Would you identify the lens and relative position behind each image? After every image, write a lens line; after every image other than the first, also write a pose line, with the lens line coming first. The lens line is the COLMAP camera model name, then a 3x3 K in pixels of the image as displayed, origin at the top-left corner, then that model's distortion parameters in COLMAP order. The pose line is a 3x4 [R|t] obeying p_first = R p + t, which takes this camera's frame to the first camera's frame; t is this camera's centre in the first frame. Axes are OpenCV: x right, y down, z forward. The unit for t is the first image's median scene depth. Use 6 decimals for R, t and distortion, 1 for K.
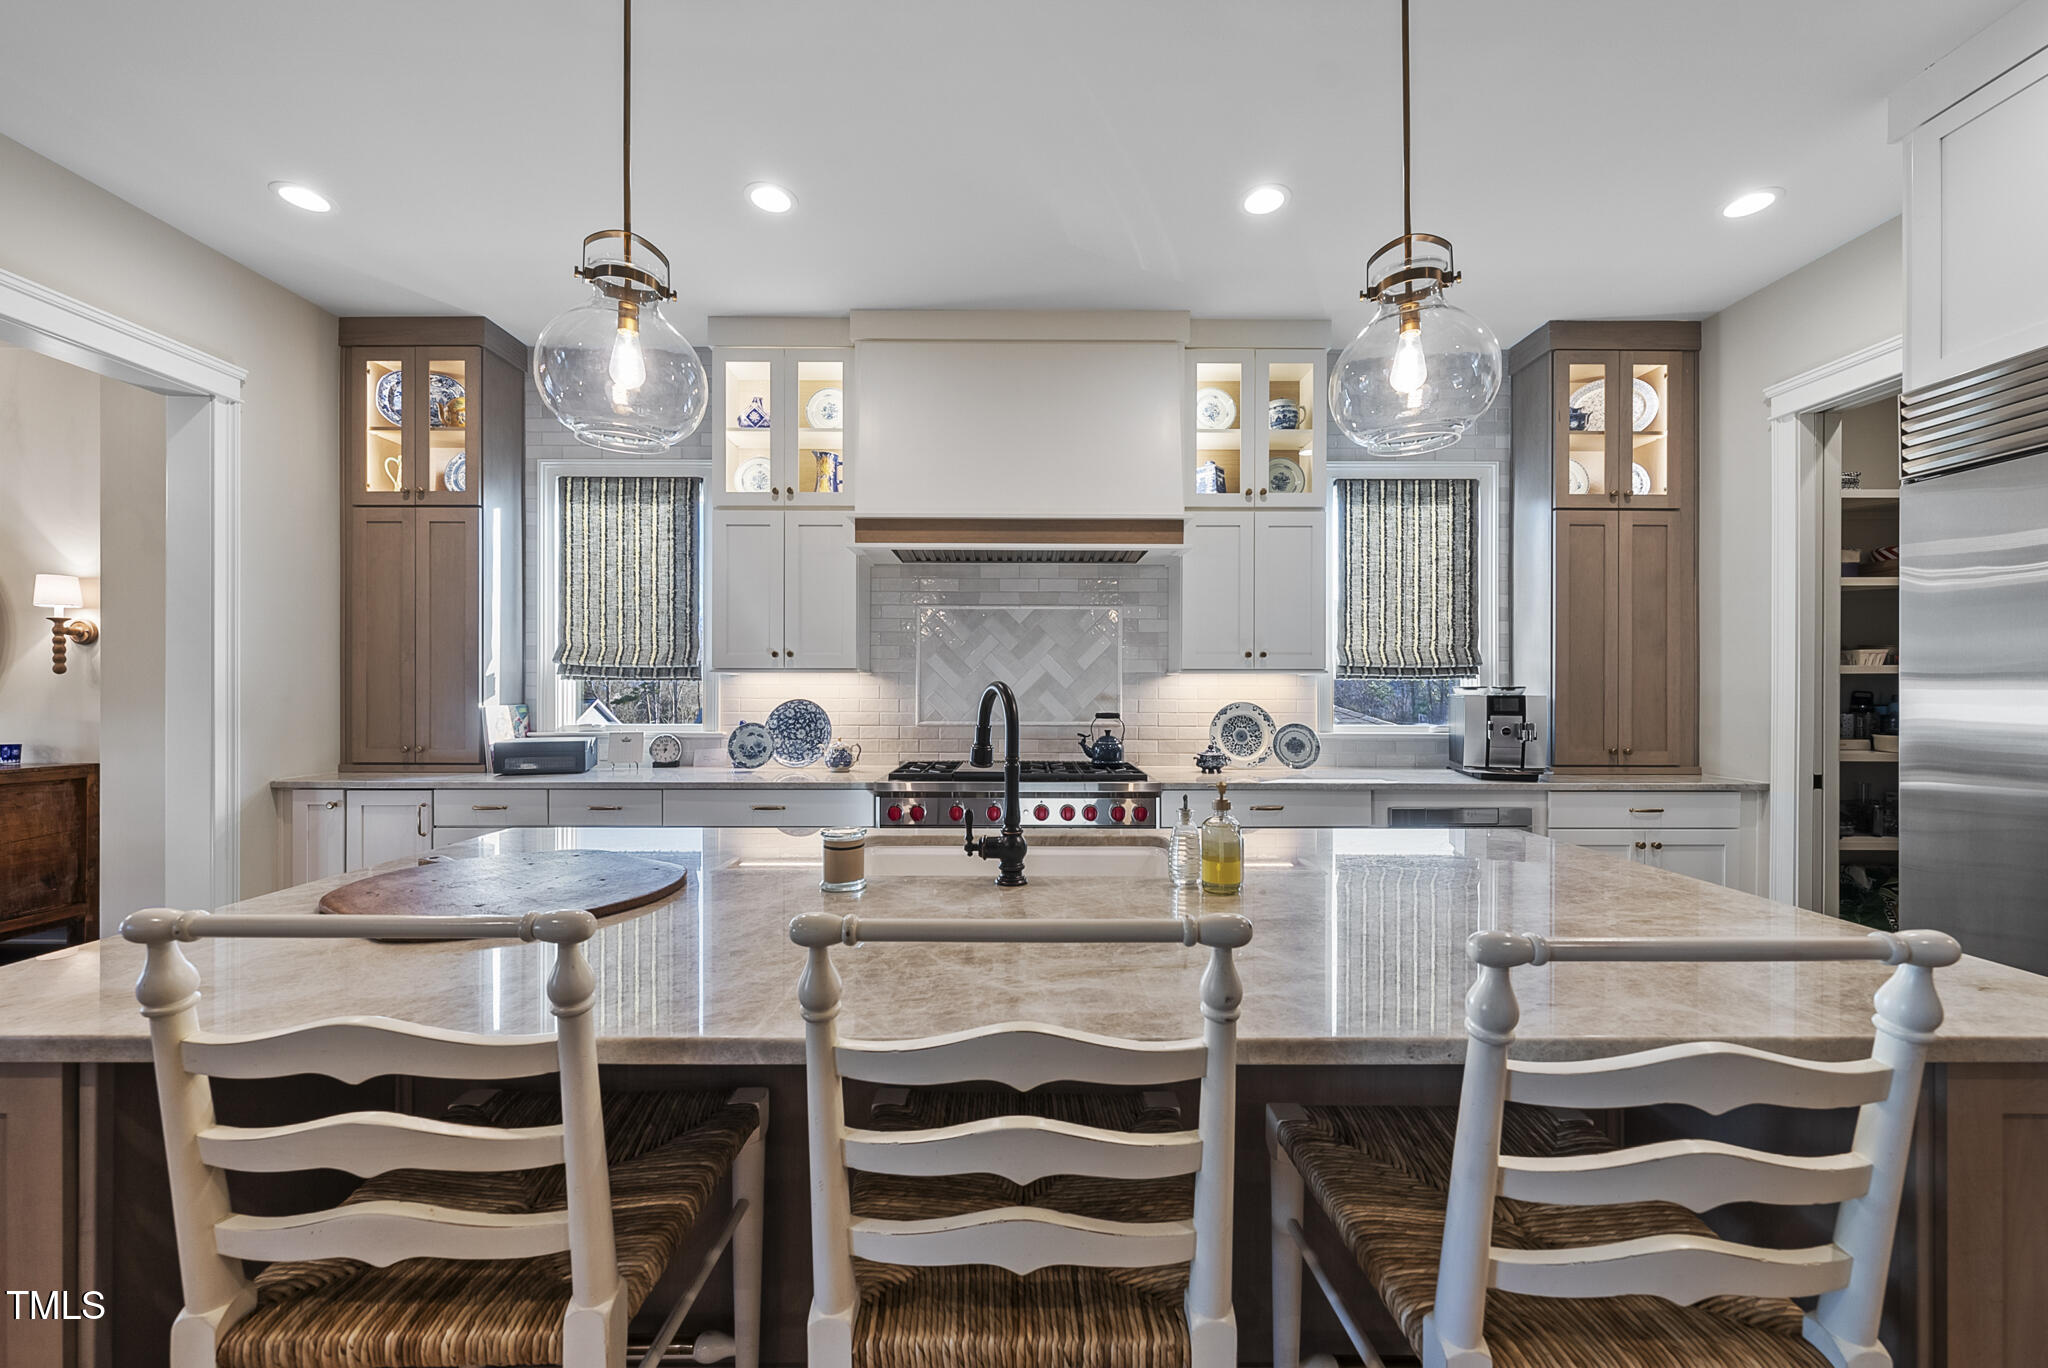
lens RADIAL K [[741.9, 0, 1024.0], [0, 741.9, 684.0], [0, 0, 1]] dist [0.000311, -0.000031]
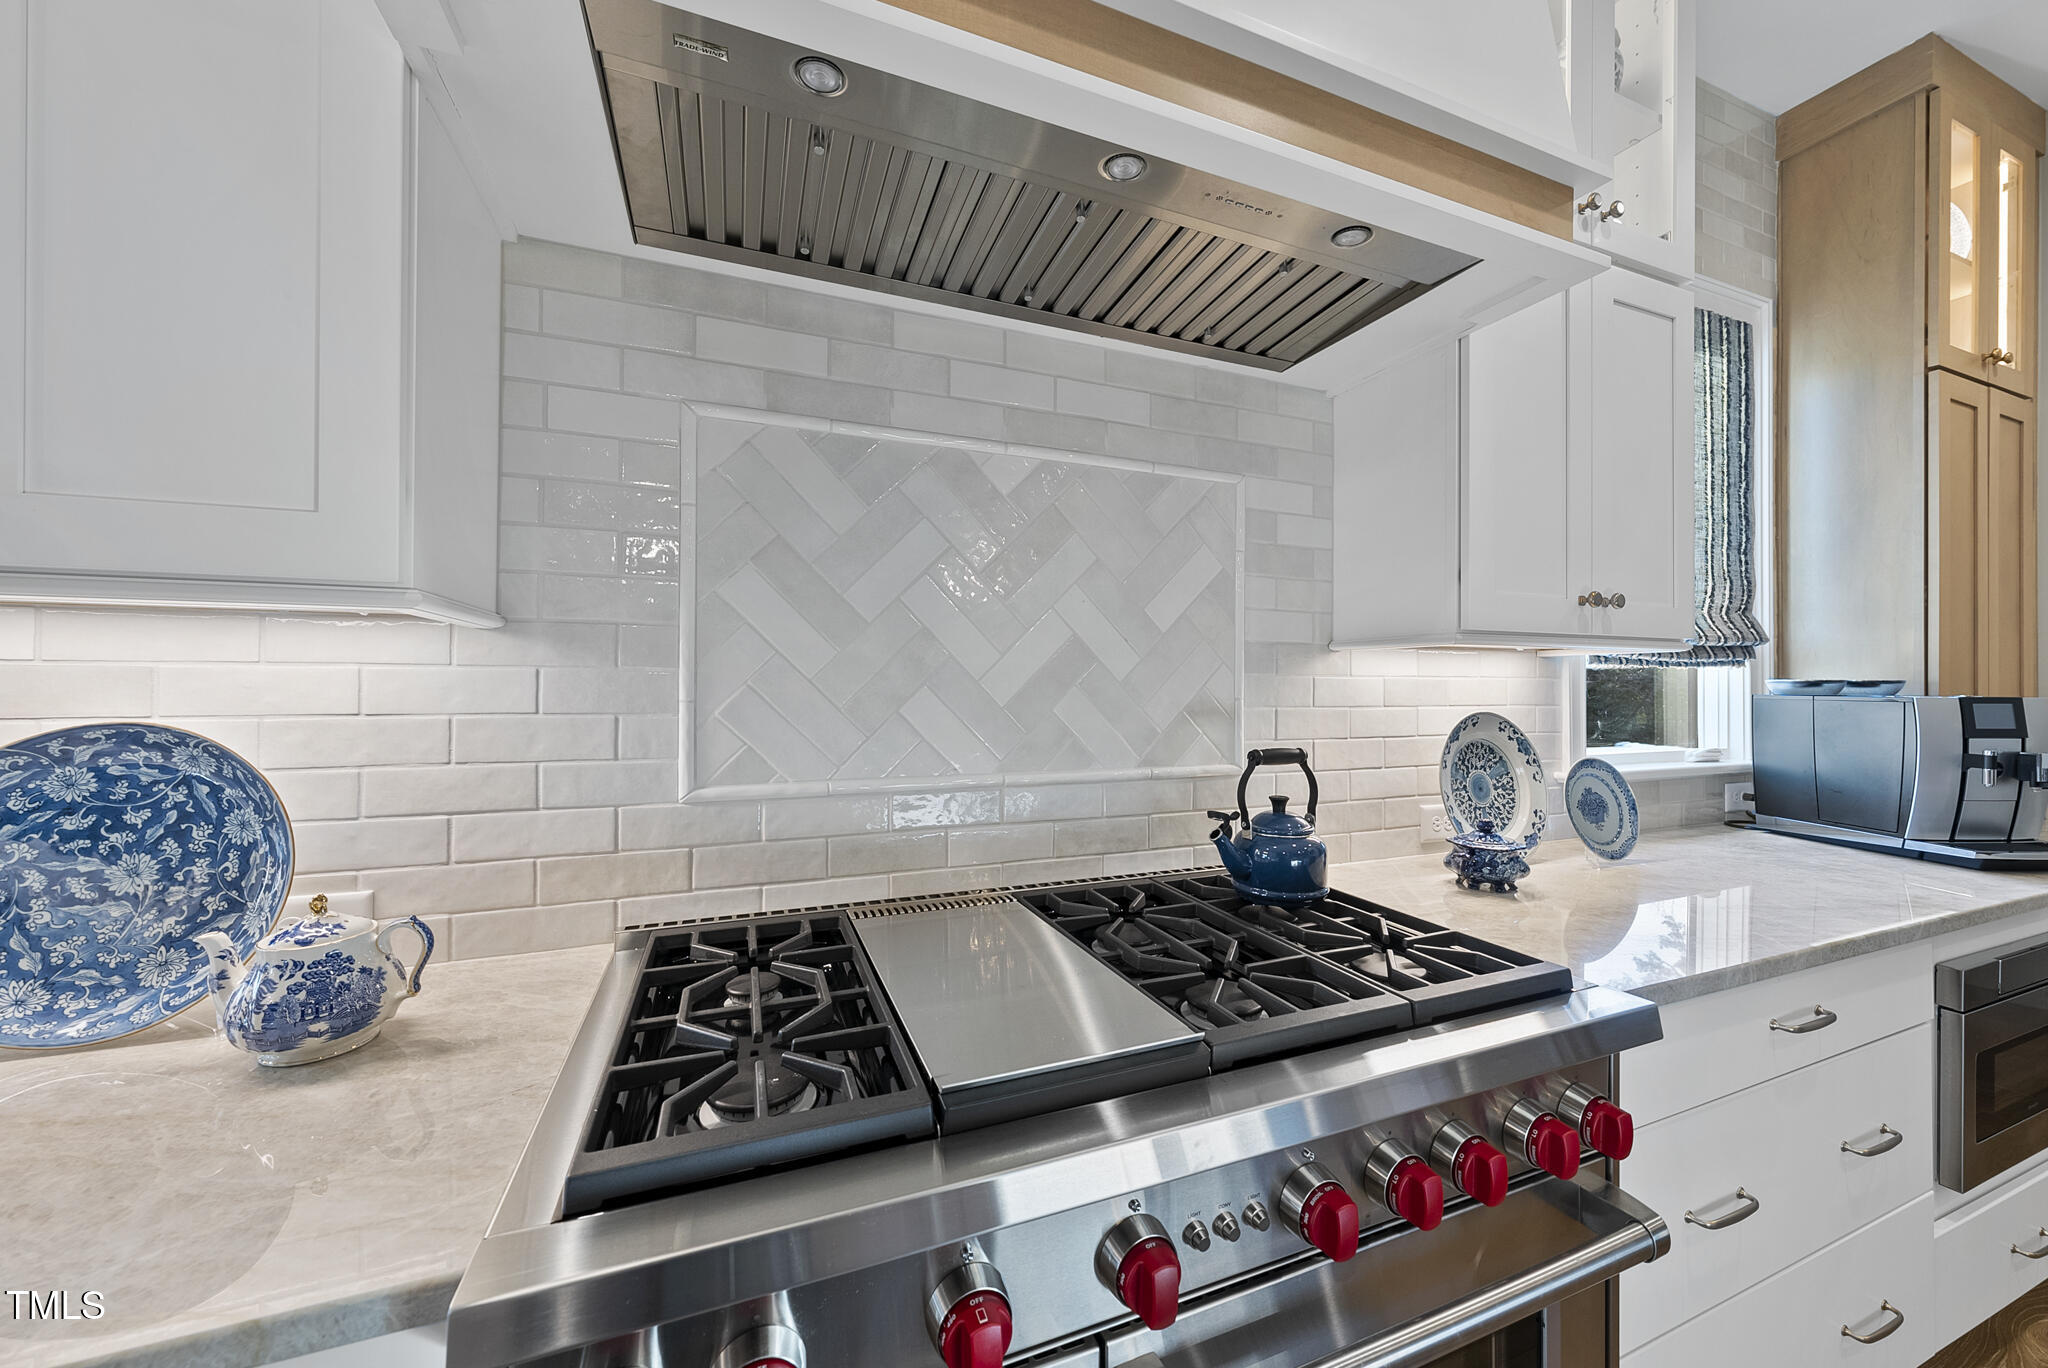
lens RADIAL K [[729.3, 0, 1024.0], [0, 729.3, 684.0], [0, 0, 1]] dist [-0.012065, -0.000021]
pose [[0.936236, 0.002544, 0.351362, -0.118357], [-0.004571, 0.999977, 0.004939, 0.006120], [-0.351342, -0.006230, 0.936227, 0.674079]]
